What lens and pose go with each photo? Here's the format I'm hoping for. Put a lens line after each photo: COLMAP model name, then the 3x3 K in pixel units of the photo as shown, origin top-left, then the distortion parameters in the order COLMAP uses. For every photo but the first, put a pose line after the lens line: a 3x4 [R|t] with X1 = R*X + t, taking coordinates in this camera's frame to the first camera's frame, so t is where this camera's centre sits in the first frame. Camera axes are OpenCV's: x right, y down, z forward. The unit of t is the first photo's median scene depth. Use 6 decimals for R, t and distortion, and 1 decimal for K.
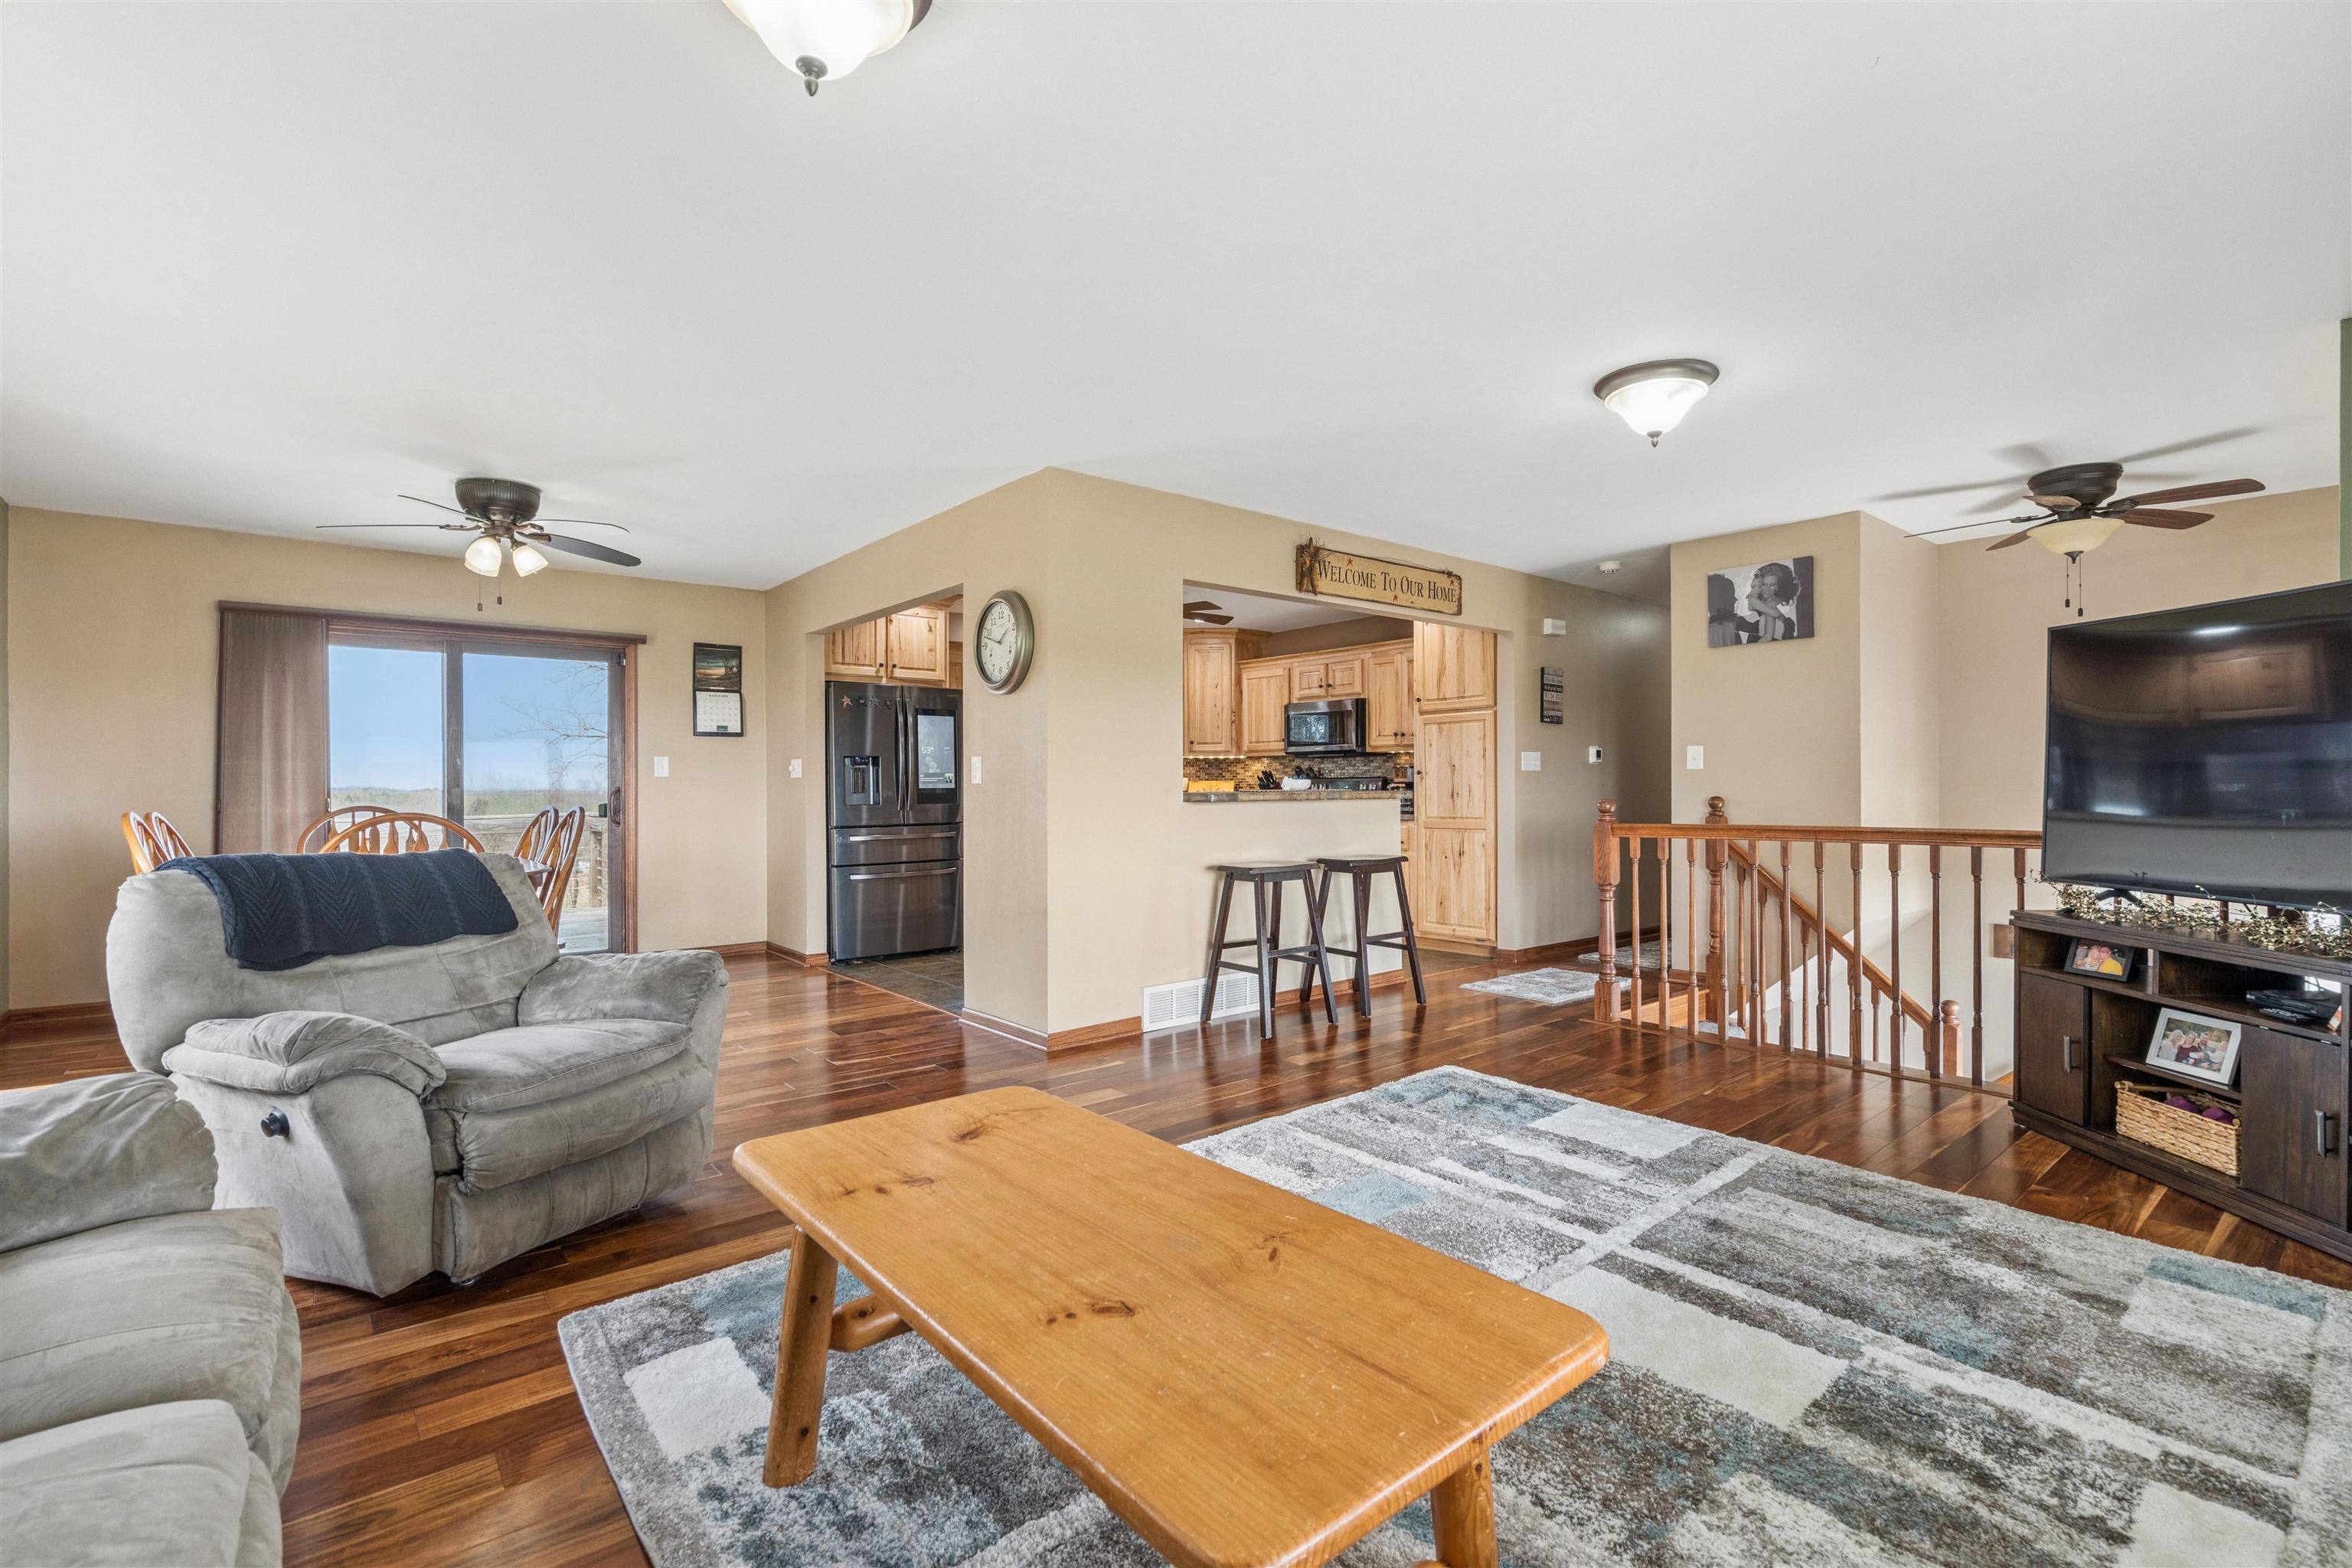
lens RADIAL K [[1059.6, 0, 1179.3], [0, 1059.6, 788.2], [0, 0, 1]] dist [-0.001831, 0.001207]
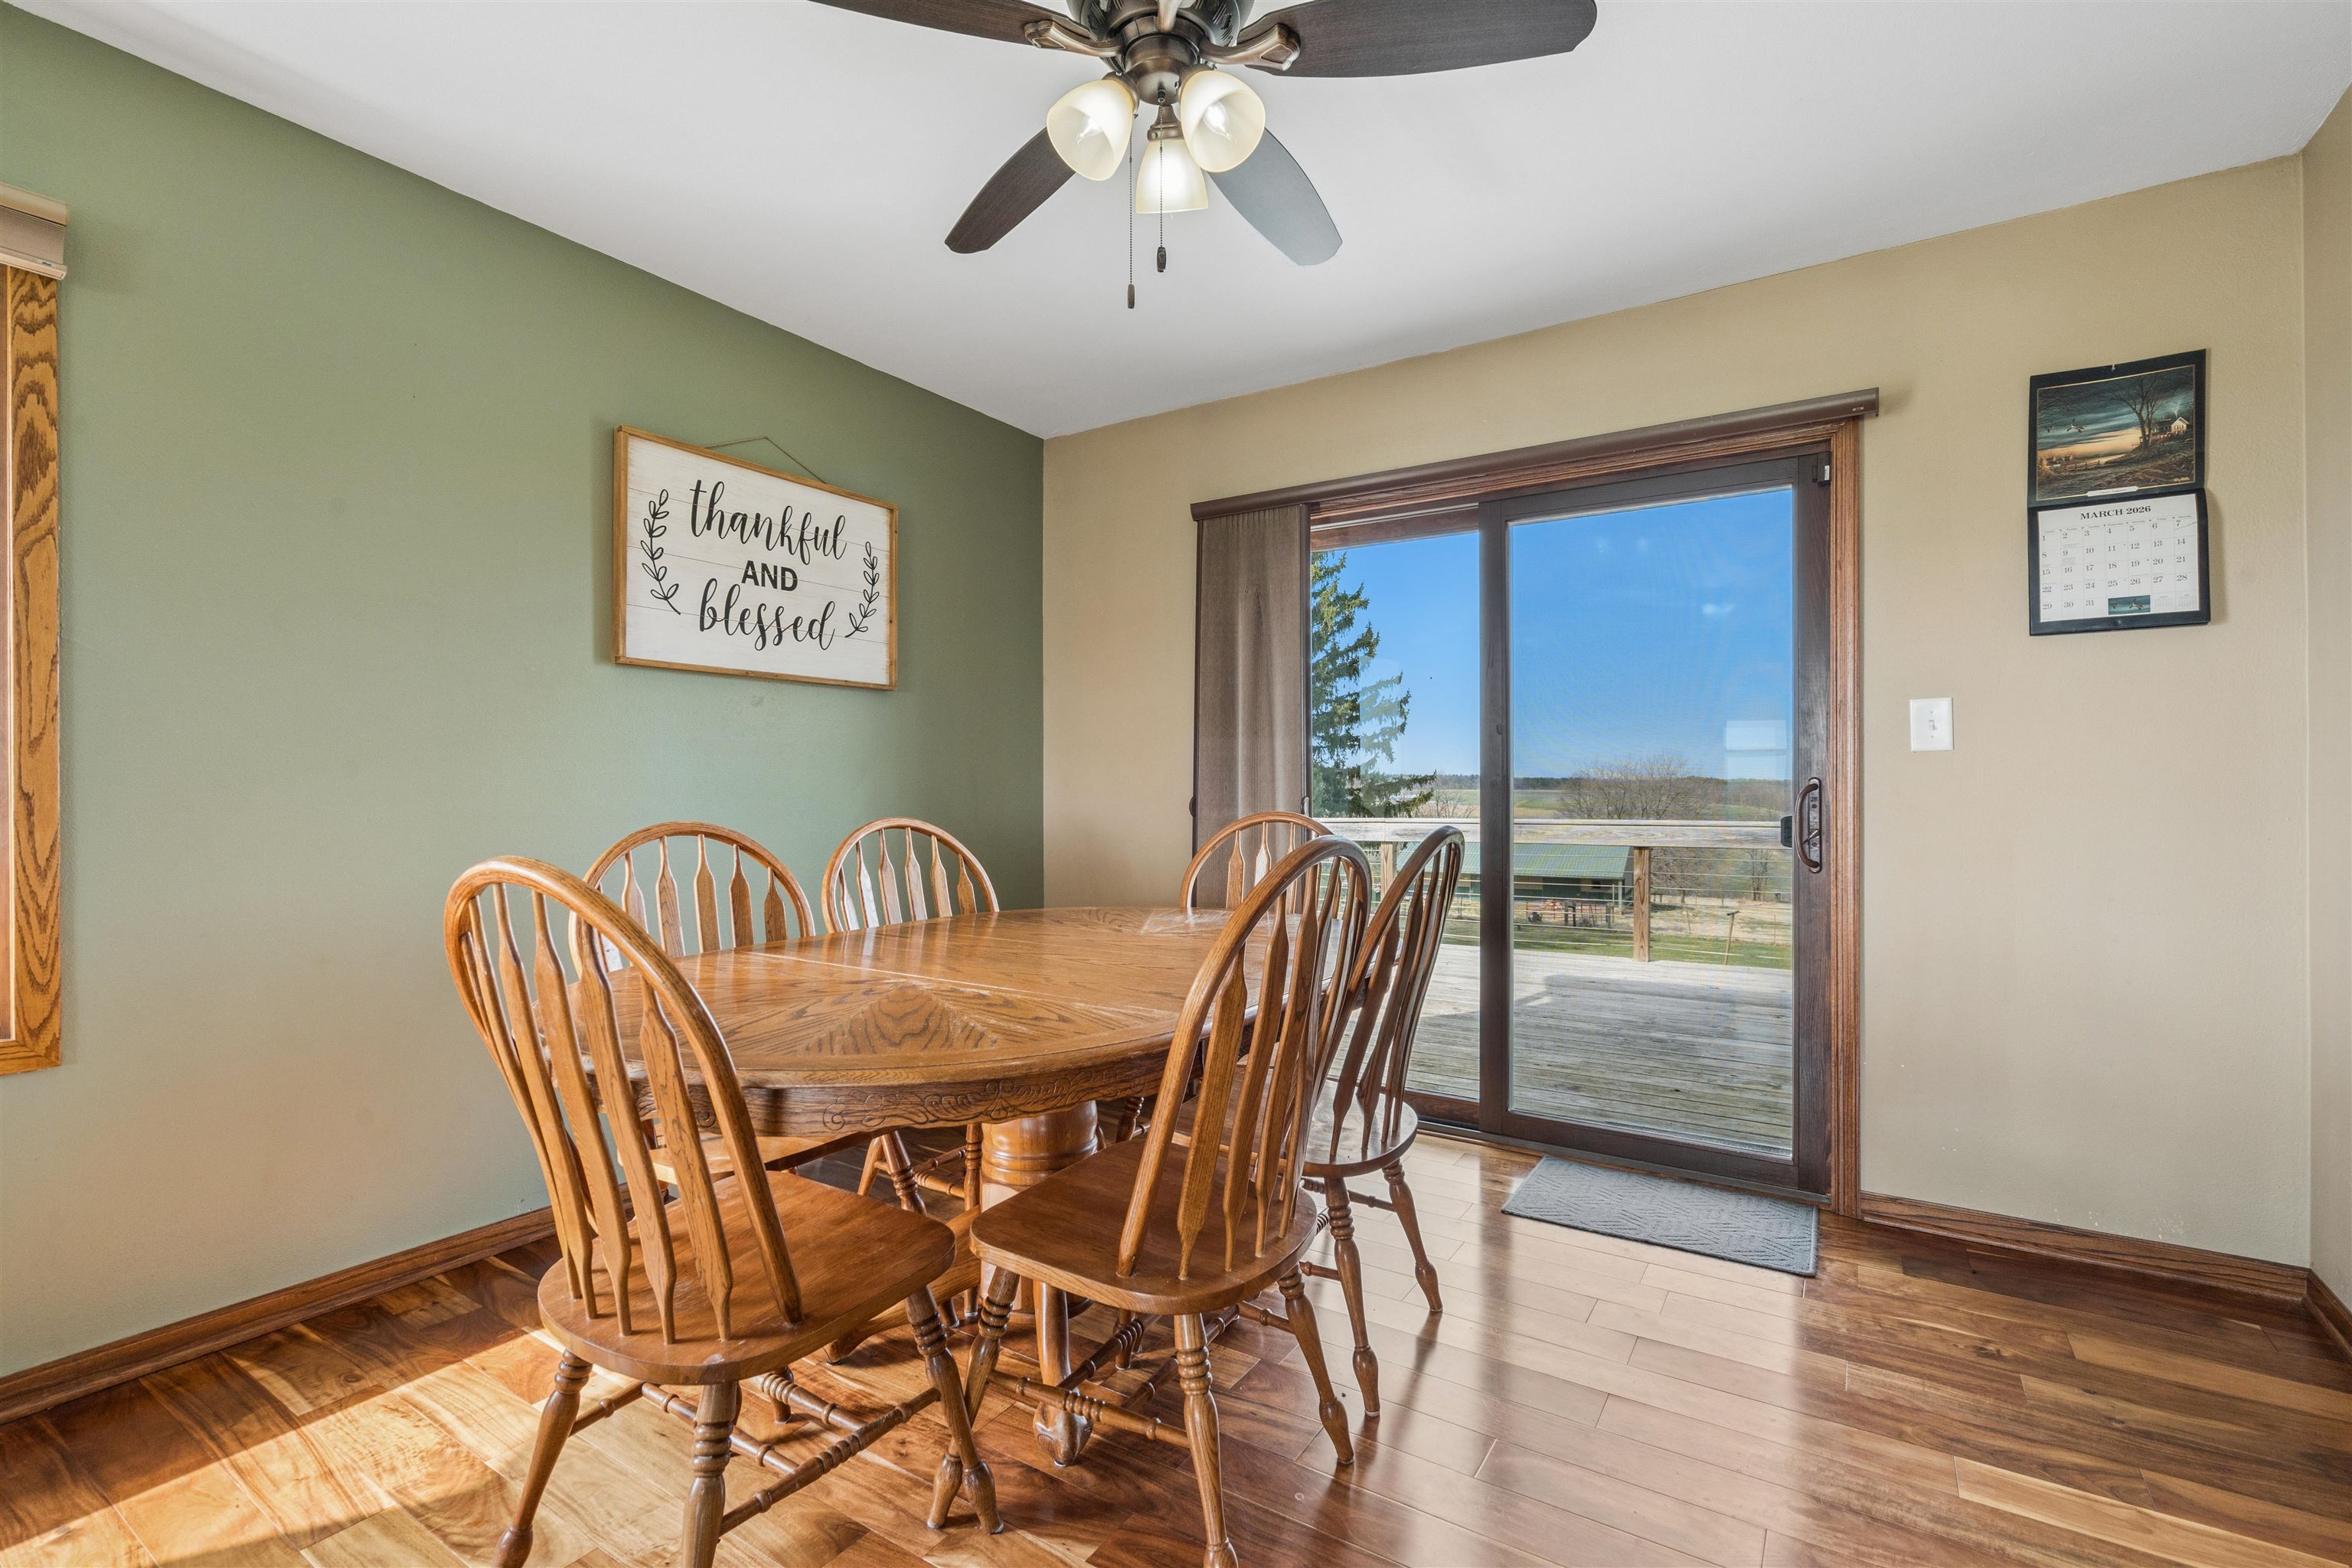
lens RADIAL K [[1051.2, 0, 1162.4], [0, 1051.2, 786.5], [0, 0, 1]] dist [-0.000103, 0.000238]
pose [[0.289301, 0.005697, -0.957221, -0.205827], [0.001533, 0.999978, 0.006415, -0.000690], [0.957237, -0.003323, 0.289286, 0.631117]]
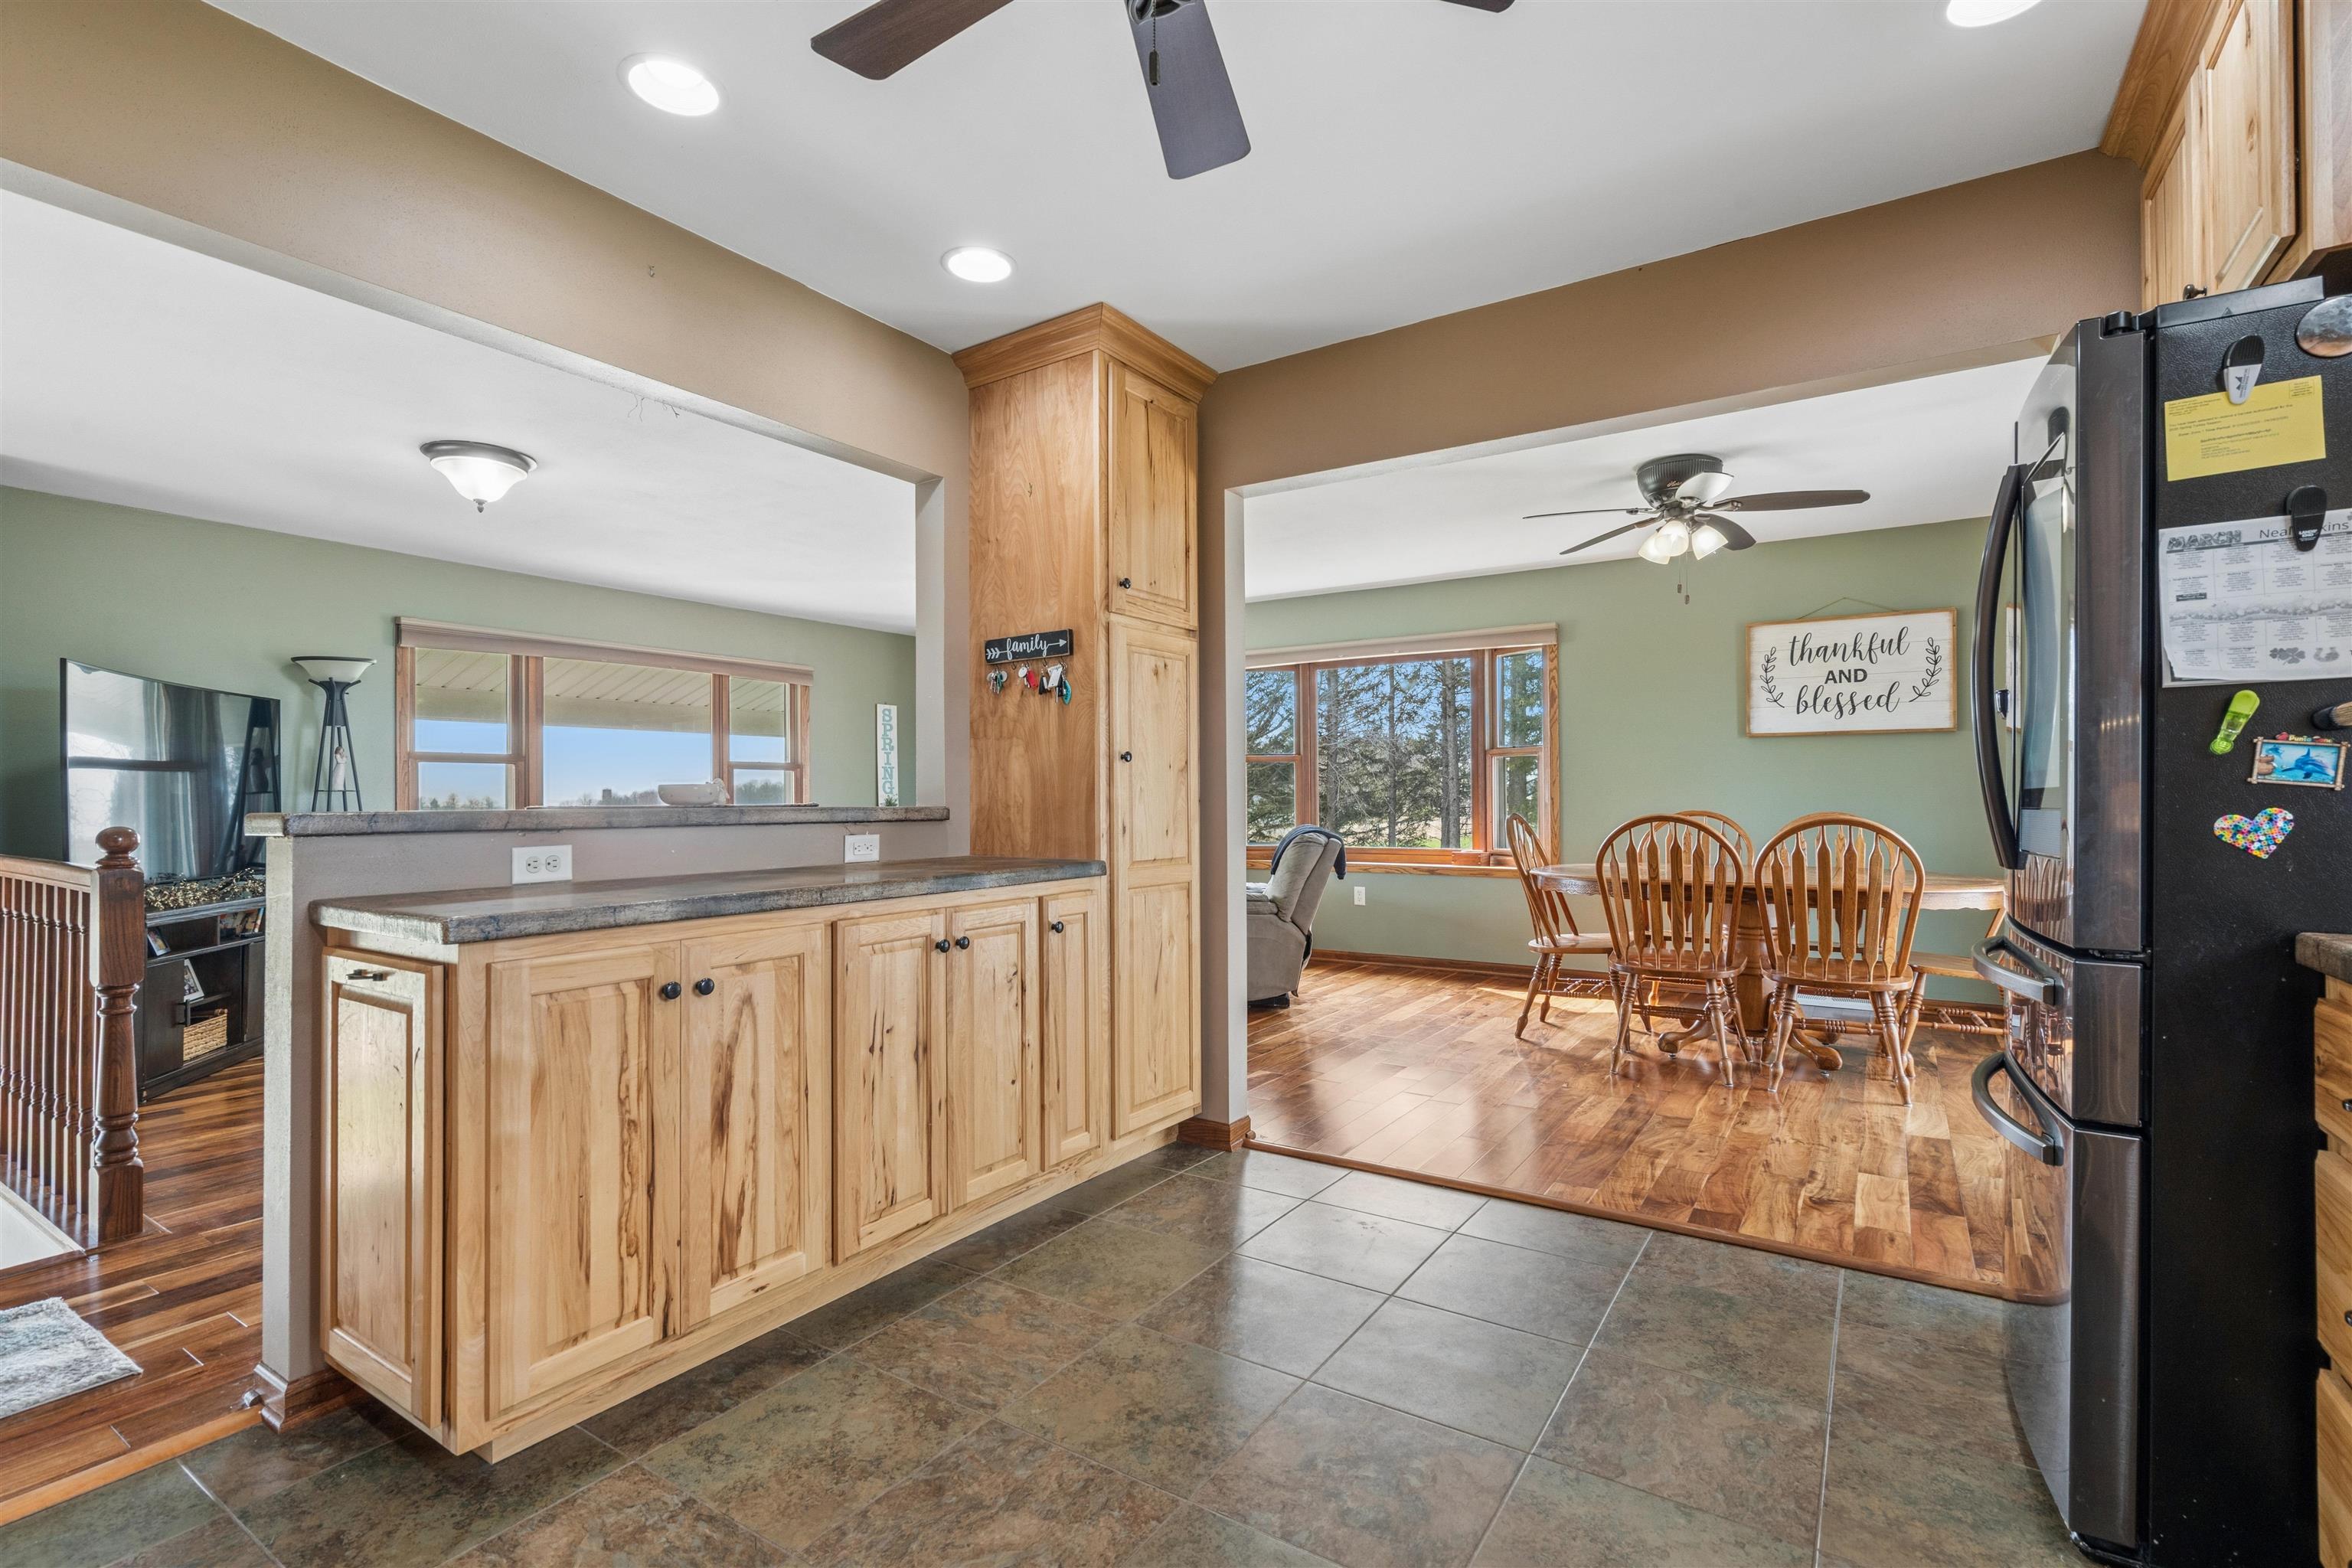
lens RADIAL K [[1076.0, 0, 1184.0], [0, 1076.0, 790.1], [0, 0, 1]] dist [0.002772, 0.000488]
pose [[-0.954661, 0.006176, -0.297630, 0.032696], [0.009049, 0.999925, -0.008277, 0.000223], [0.297556, -0.010595, -0.954645, 1.223361]]
